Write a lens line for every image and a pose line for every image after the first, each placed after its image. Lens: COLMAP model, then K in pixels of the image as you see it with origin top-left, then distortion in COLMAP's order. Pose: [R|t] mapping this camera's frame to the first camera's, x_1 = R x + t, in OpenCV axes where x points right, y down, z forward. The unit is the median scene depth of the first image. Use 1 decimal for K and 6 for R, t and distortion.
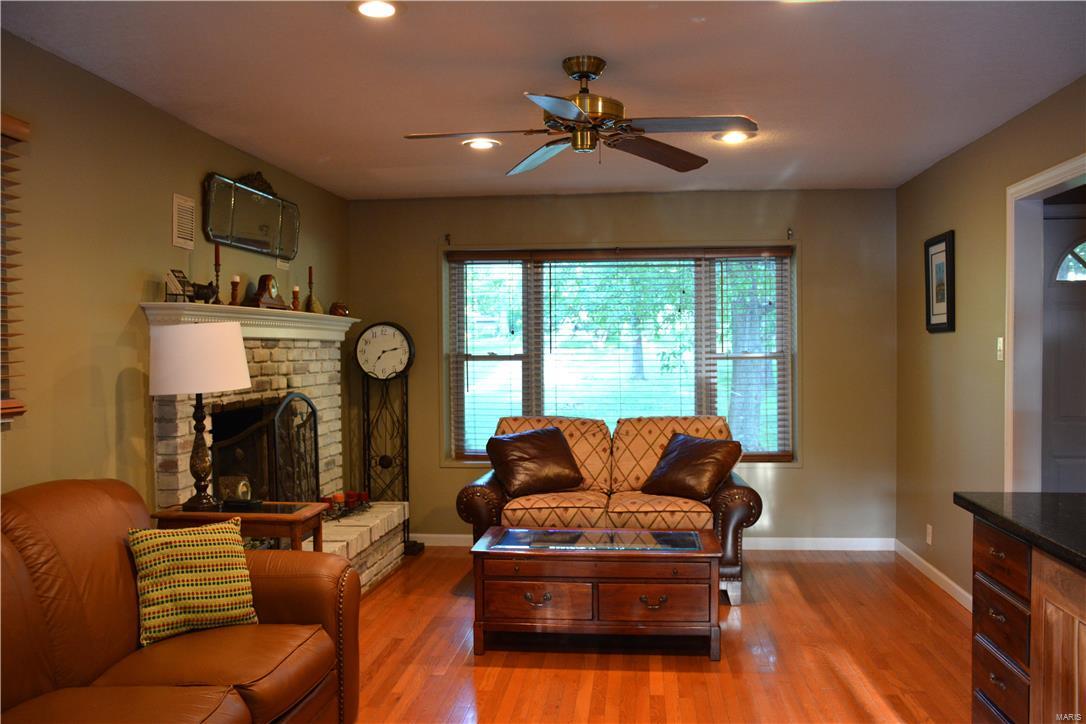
lens RADIAL K [[1046.5, 0, 541.5], [0, 1046.5, 391.8], [0, 0, 1]] dist [-0.143230, 0.382552]
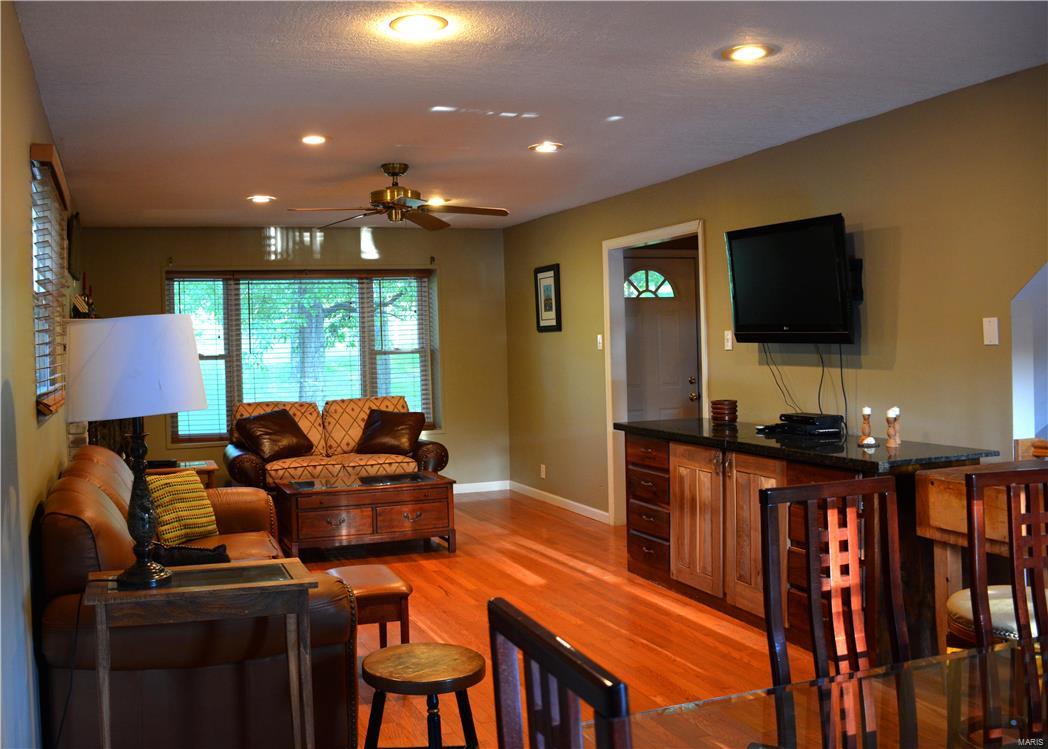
lens RADIAL K [[1052.7, 0, 524.0], [0, 1052.7, 374.5], [0, 0, 1]] dist [-0.009972, -0.001258]
pose [[0.892336, -0.032621, 0.450192, -0.317554], [0.039598, 0.999197, -0.006087, 0.010879], [-0.449632, 0.023259, 0.892911, -0.316237]]
